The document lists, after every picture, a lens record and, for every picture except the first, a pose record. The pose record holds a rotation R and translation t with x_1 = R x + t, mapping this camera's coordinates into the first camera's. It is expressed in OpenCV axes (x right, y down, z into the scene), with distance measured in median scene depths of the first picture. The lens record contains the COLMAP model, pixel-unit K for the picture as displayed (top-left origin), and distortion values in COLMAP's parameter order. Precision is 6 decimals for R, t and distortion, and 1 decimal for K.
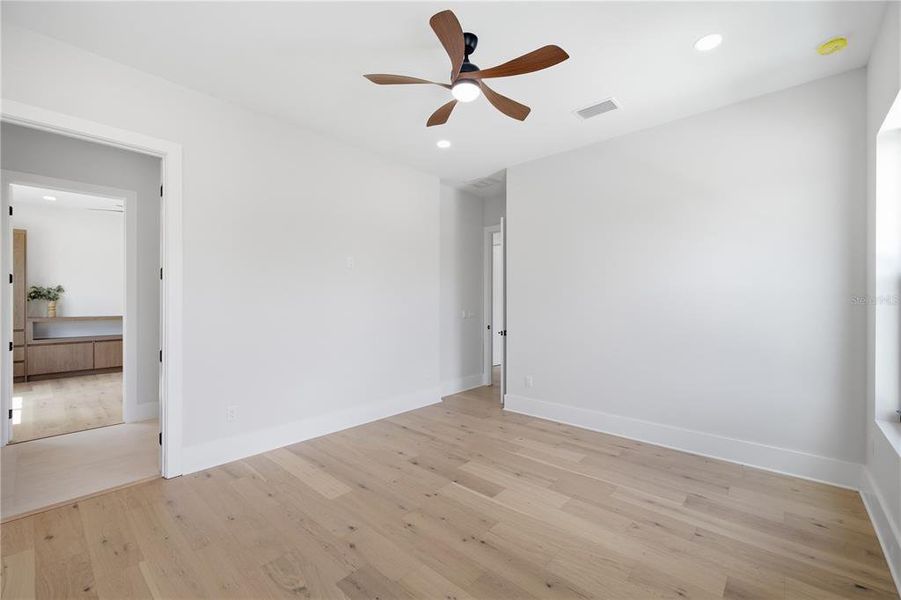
lens RADIAL K [[378.9, 0, 455.2], [0, 378.9, 299.4], [0, 0, 1]] dist [0.013911, -0.000006]
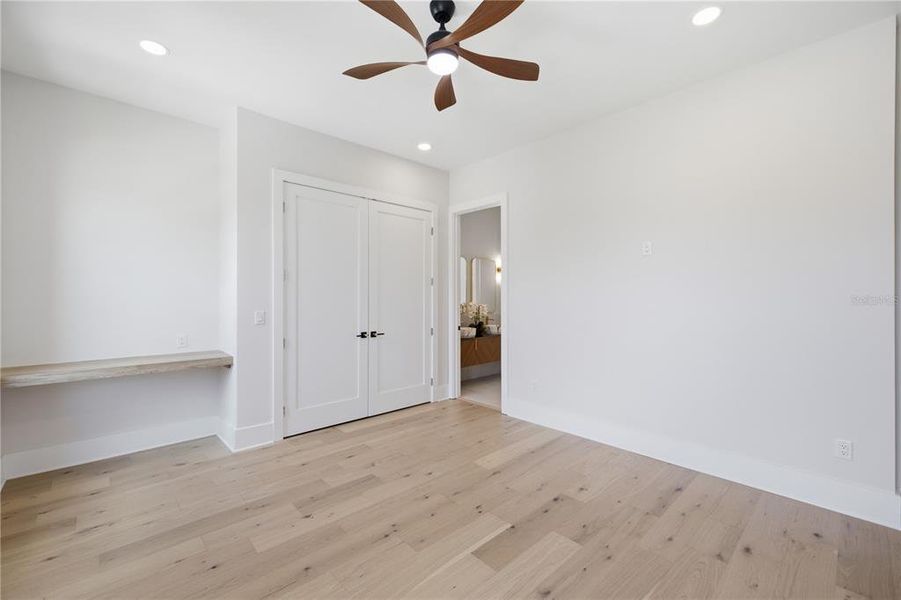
lens RADIAL K [[383.0, 0, 452.8], [0, 383.0, 296.9], [0, 0, 1]] dist [0.010328, -0.000015]
pose [[-0.091851, -0.002102, -0.995771, 0.771152], [0.003420, 0.999991, -0.002426, 0.006343], [0.995767, -0.003628, -0.091843, 0.915218]]
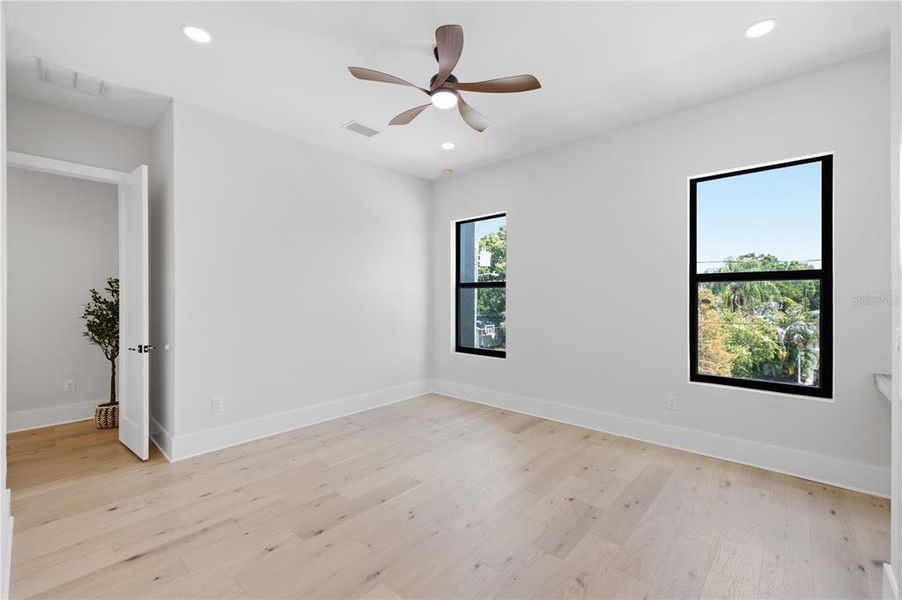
lens RADIAL K [[379.3, 0, 455.7], [0, 379.3, 299.4], [0, 0, 1]] dist [0.013911, -0.000006]
pose [[-0.000866, -0.003250, 0.999994, -0.851268], [-0.001844, 0.999993, 0.003249, 0.006103], [-0.999998, -0.001841, -0.000872, 0.802085]]
